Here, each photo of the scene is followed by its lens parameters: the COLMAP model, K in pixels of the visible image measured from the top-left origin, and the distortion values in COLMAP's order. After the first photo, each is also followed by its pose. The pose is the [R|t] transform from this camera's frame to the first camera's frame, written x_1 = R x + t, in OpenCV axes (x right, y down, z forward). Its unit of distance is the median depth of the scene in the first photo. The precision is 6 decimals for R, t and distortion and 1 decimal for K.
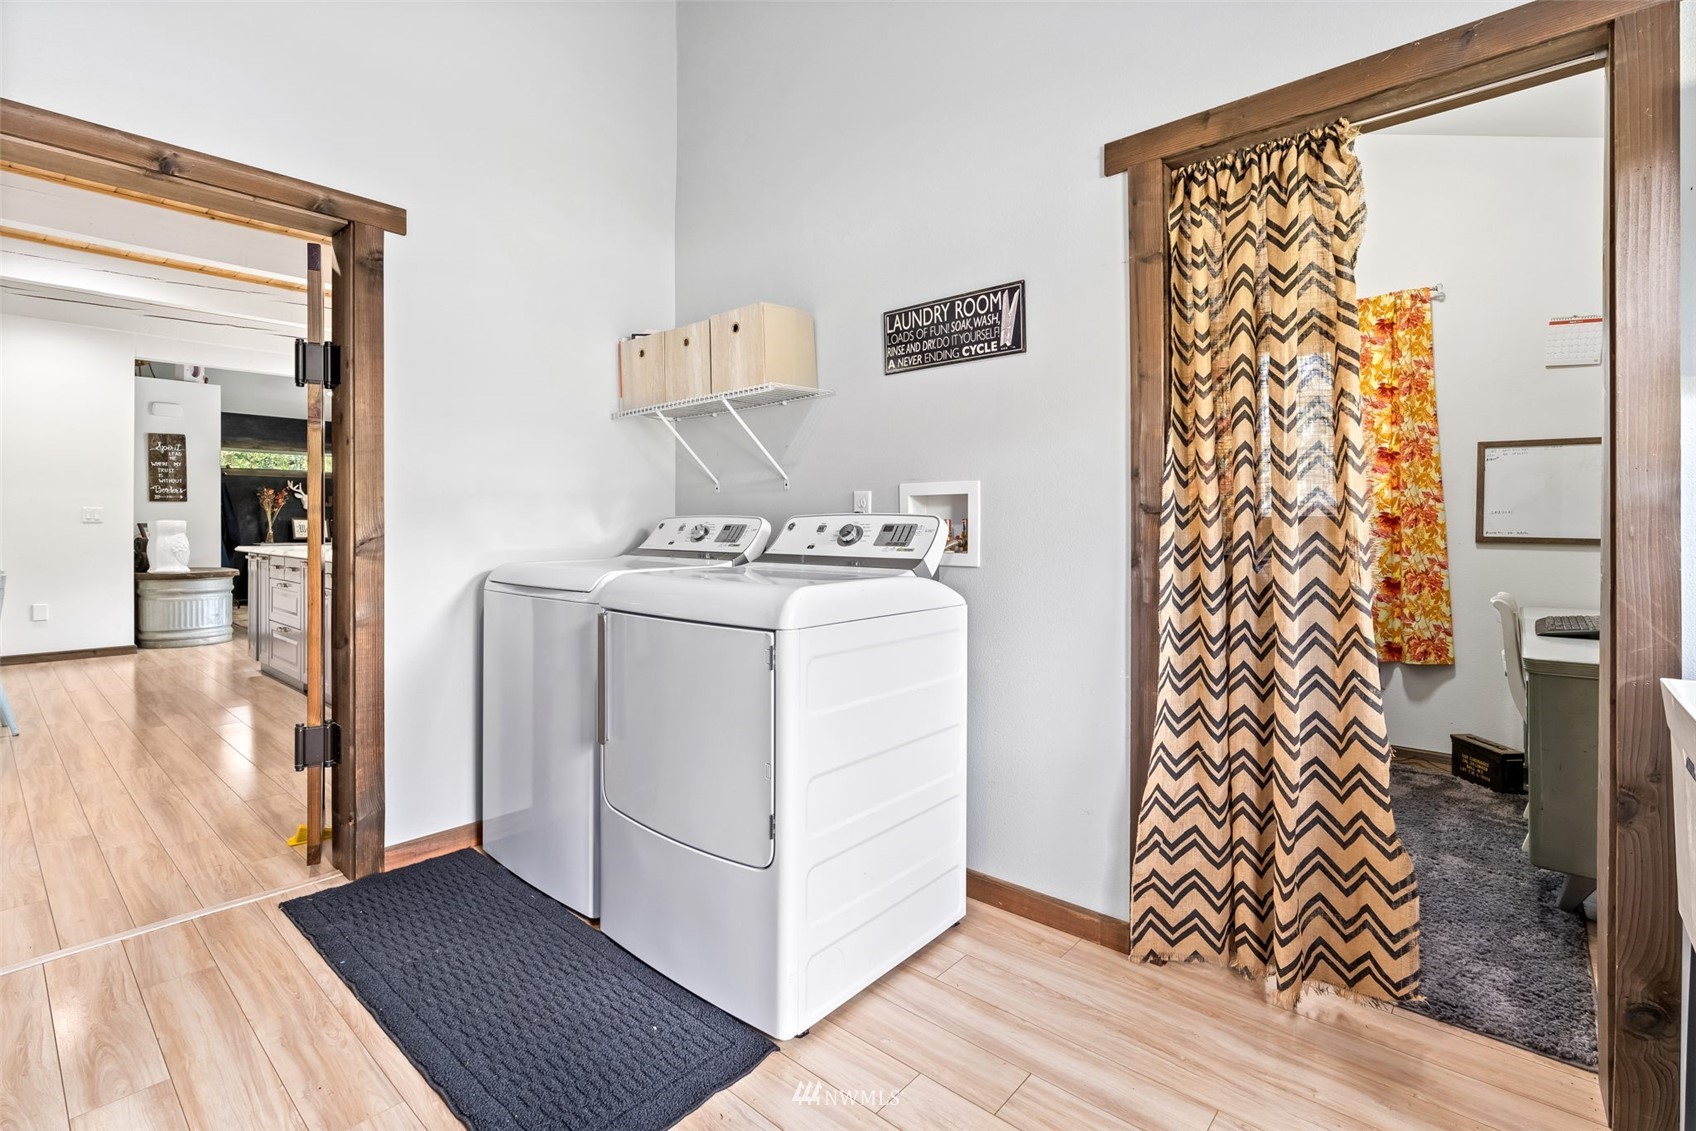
lens RADIAL K [[796.1, 0, 840.9], [0, 796.1, 525.4], [0, 0, 1]] dist [0.000810, 0.000083]
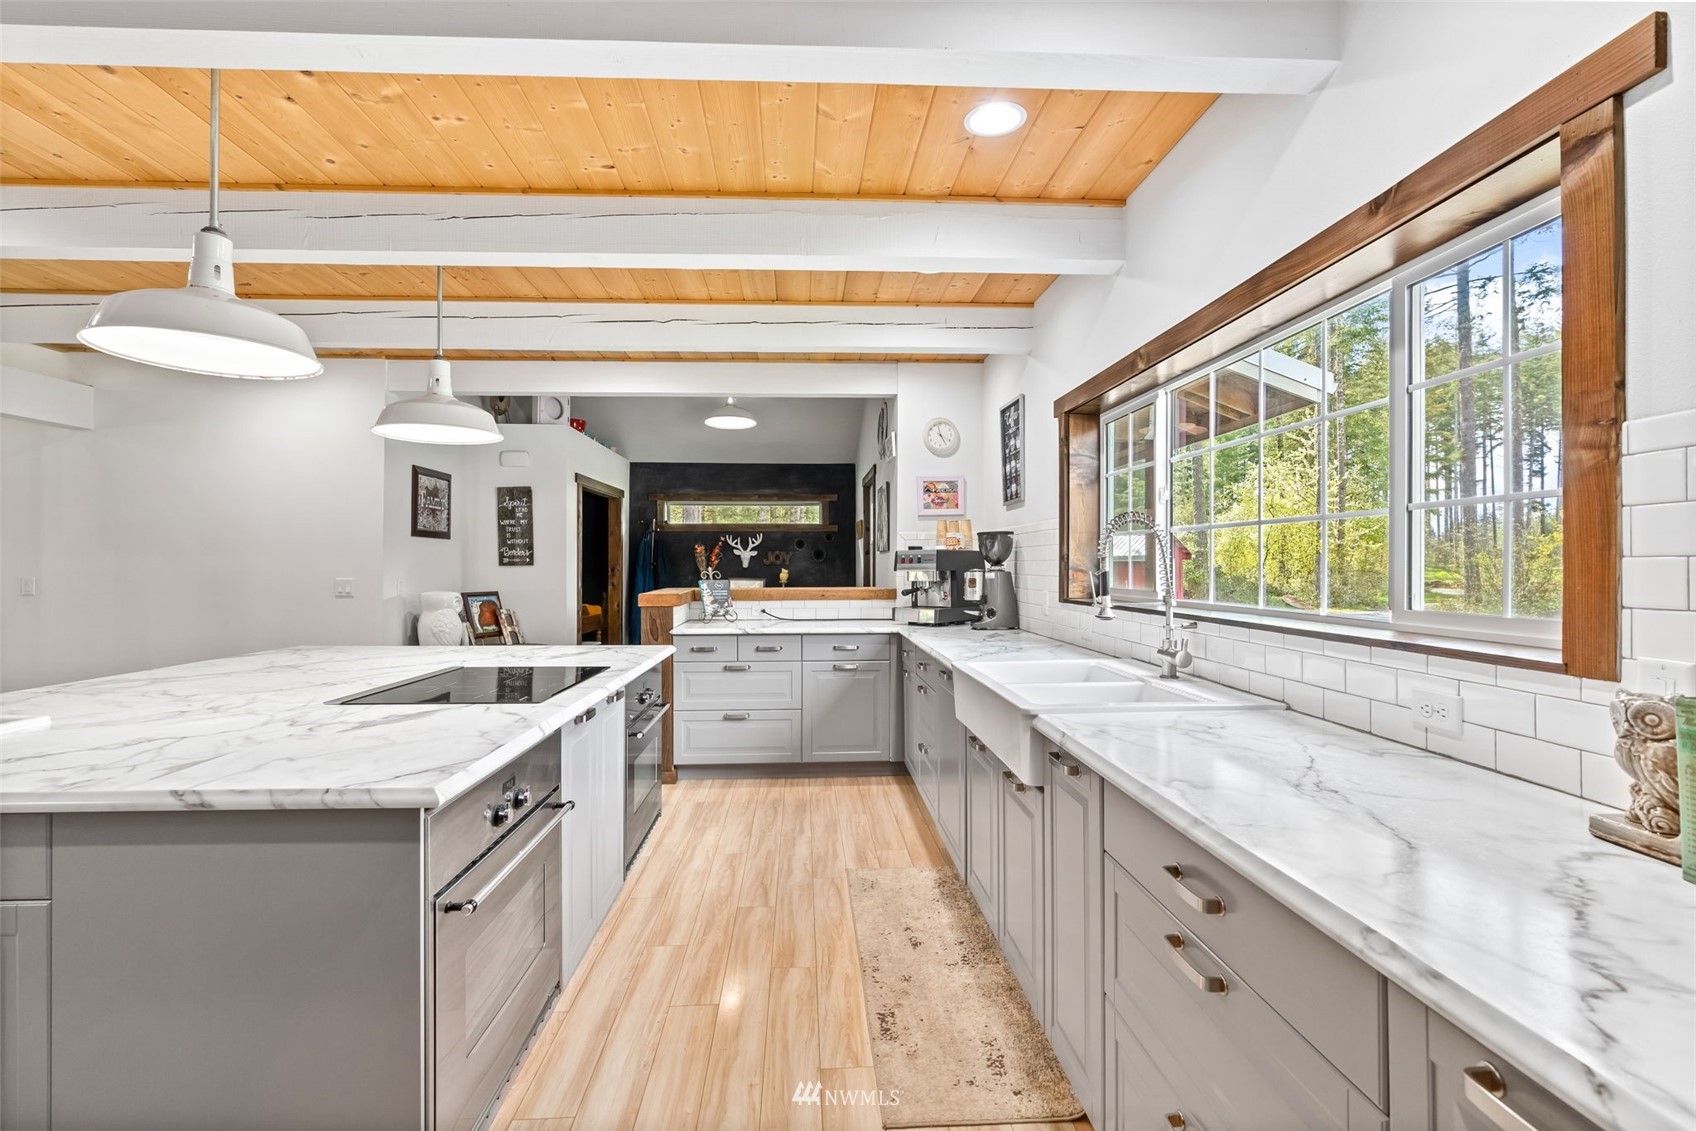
lens RADIAL K [[796.1, 0, 843.3], [0, 796.1, 564.4], [0, 0, 1]] dist [0.000810, 0.000083]
pose [[0.700919, -0.000585, -0.713240, 0.017343], [-0.002304, 0.999993, -0.003084, -0.028933], [0.713237, 0.003805, 0.700913, 0.641823]]
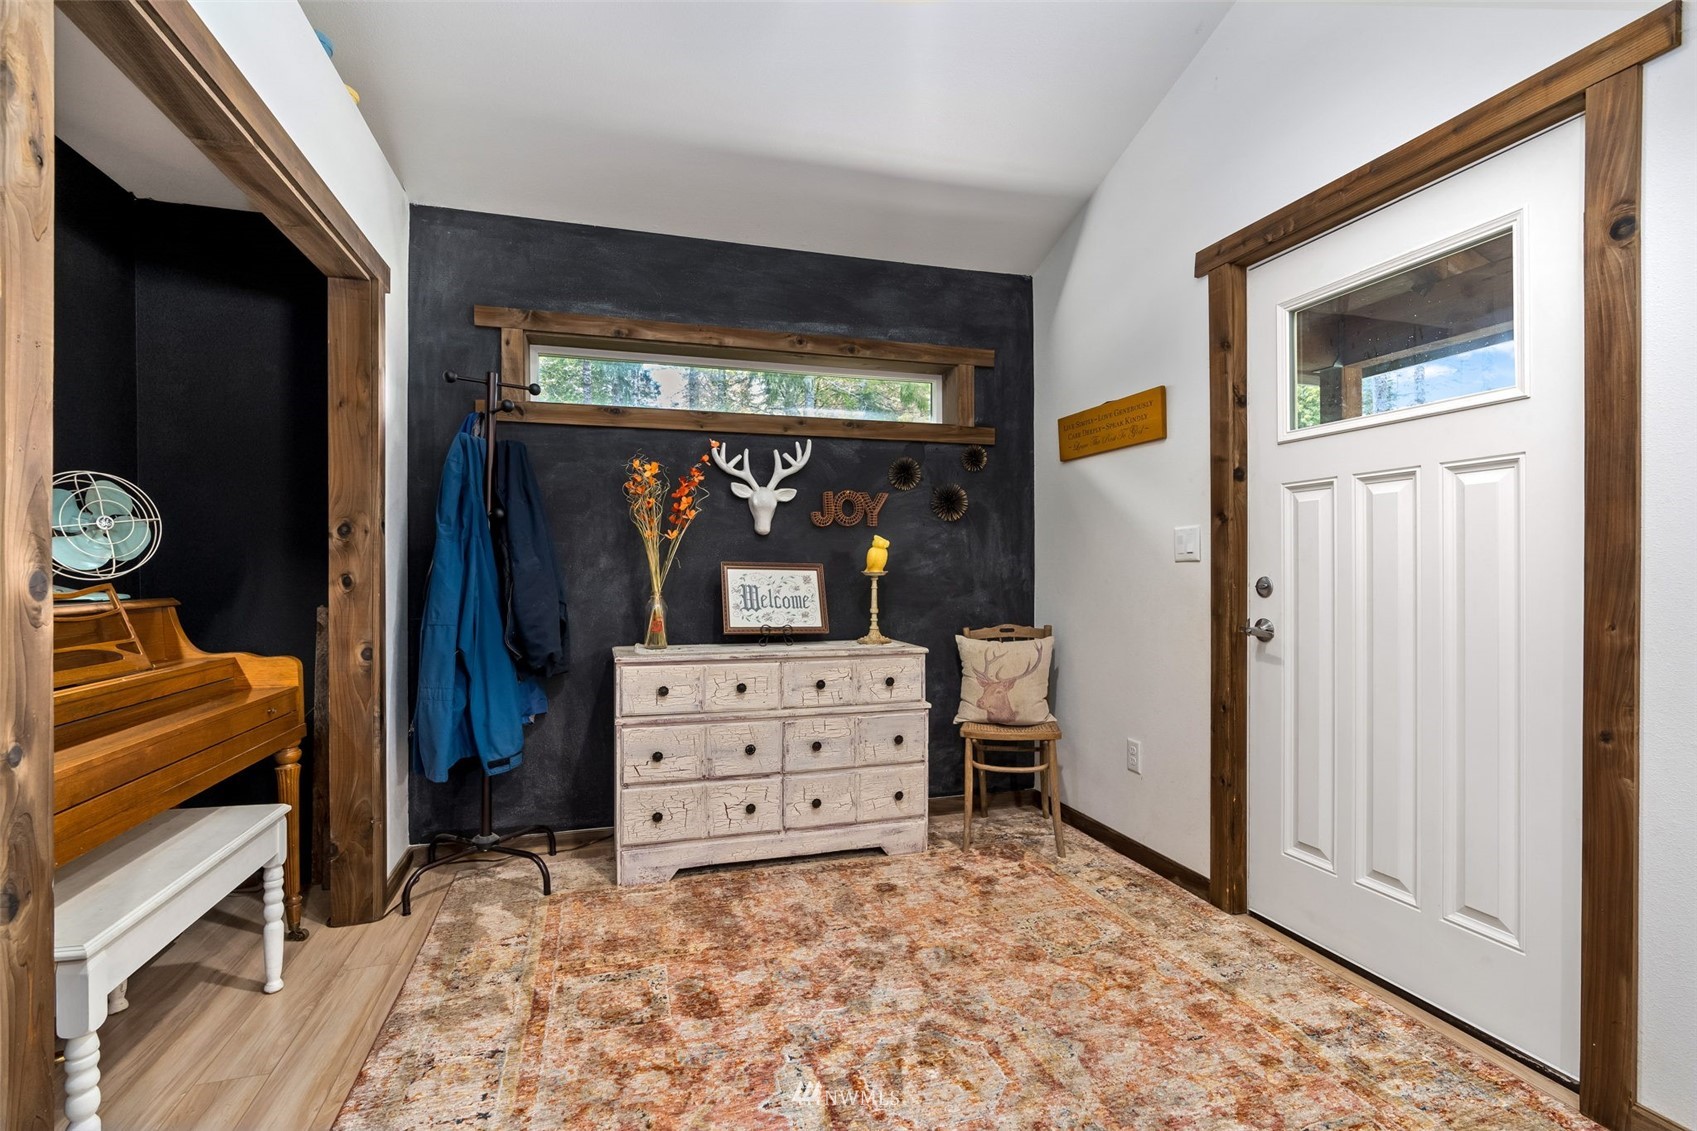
lens RADIAL K [[796.6, 0, 850.0], [0, 796.6, 566.9], [0, 0, 1]] dist [0.000810, 0.000083]
pose [[0.851434, -0.001214, -0.524460, -0.647689], [-0.000891, 0.999993, -0.003761, -0.008521], [0.524460, 0.003669, 0.851427, 1.017651]]
